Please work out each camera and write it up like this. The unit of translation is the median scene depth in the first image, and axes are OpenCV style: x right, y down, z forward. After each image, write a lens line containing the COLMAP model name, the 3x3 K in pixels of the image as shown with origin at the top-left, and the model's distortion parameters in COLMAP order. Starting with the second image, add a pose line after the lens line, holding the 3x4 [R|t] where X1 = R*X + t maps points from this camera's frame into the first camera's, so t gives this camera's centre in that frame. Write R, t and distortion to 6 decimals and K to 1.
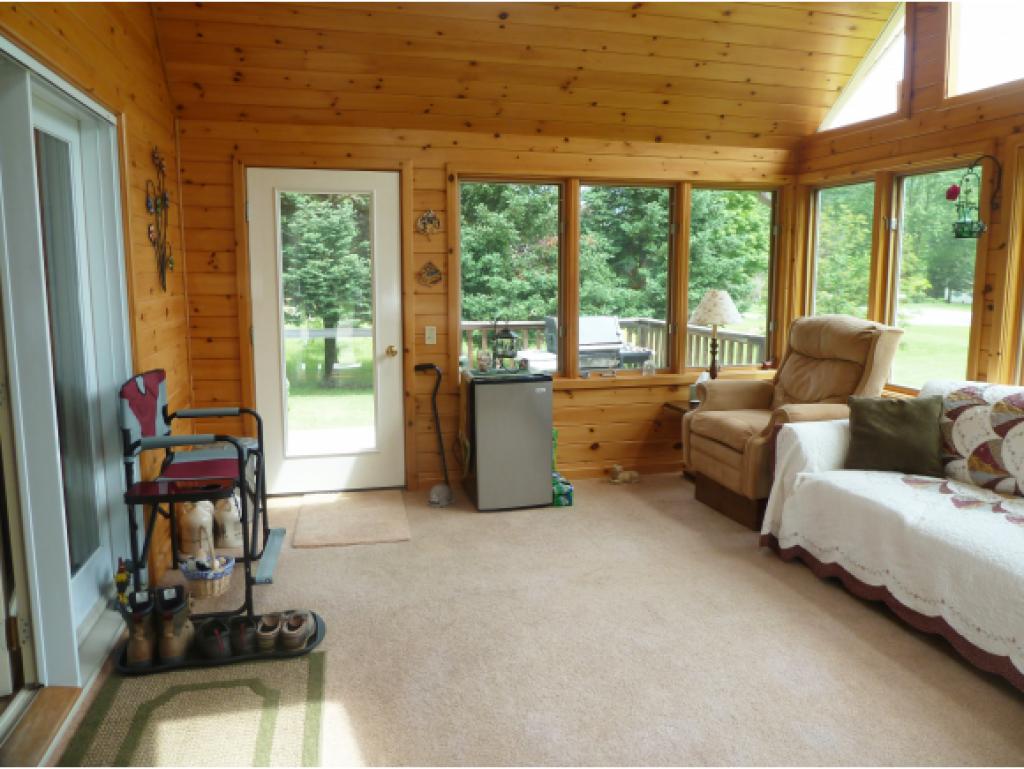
lens RADIAL K [[758.5, 0, 512.0], [0, 758.5, 384.5], [0, 0, 1]] dist [-0.027881, -0.002986]
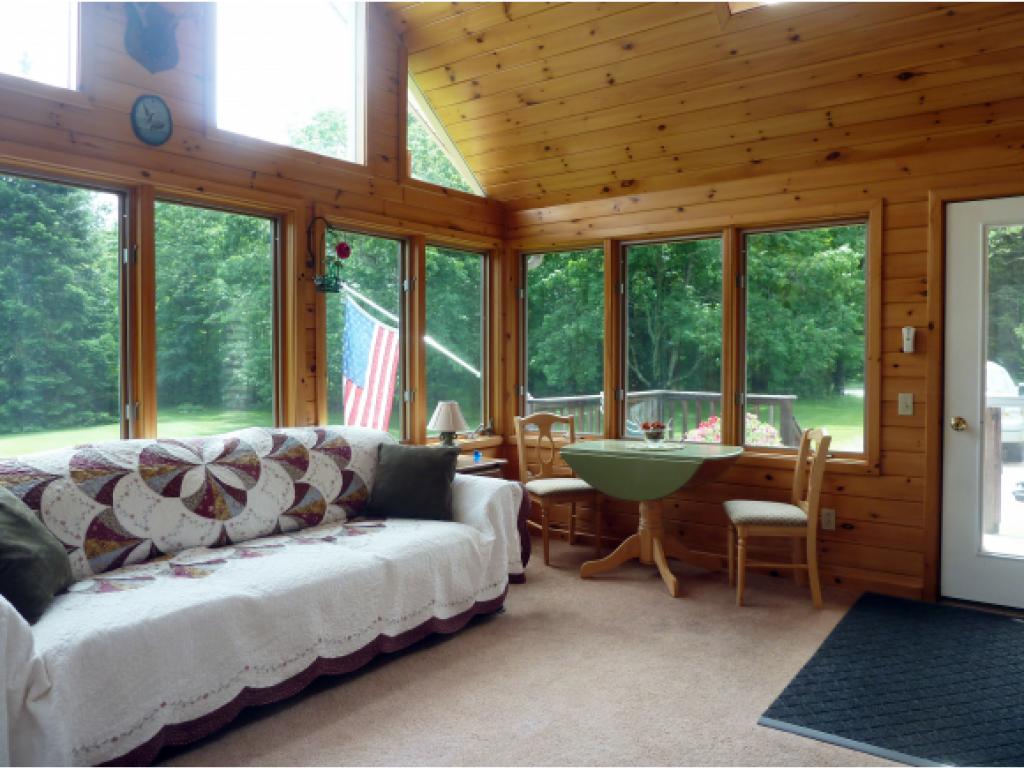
lens RADIAL K [[758.5, 0, 512.0], [0, 758.5, 384.5], [0, 0, 1]] dist [-0.027881, -0.002986]
pose [[-0.650605, -0.028373, 0.758886, -0.283638], [0.113222, 0.984509, 0.133876, -0.124785], [-0.750929, 0.173023, -0.637314, 1.149600]]
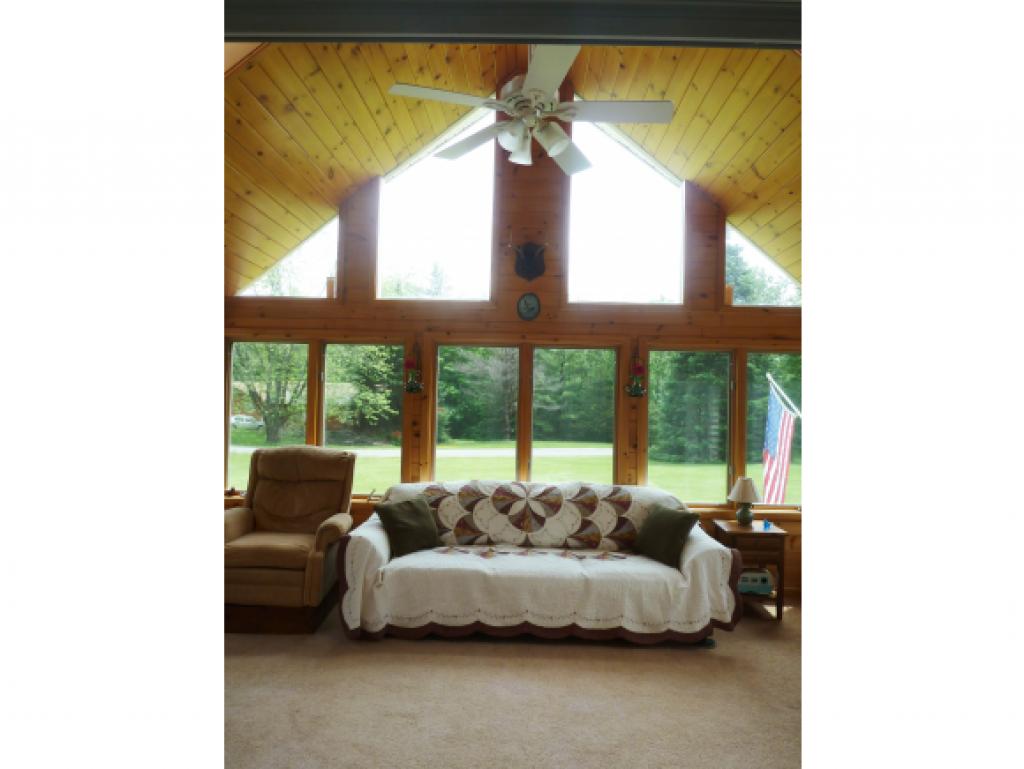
lens RADIAL K [[608.6, 0, 533.5], [0, 608.6, 396.6], [0, 0, 1]] dist [-0.025447, -0.000049]
pose [[0.239998, 0.010553, 0.970716, -0.632637], [0.122845, 0.991572, -0.041152, -0.112242], [-0.962969, 0.129124, 0.236679, 0.493788]]
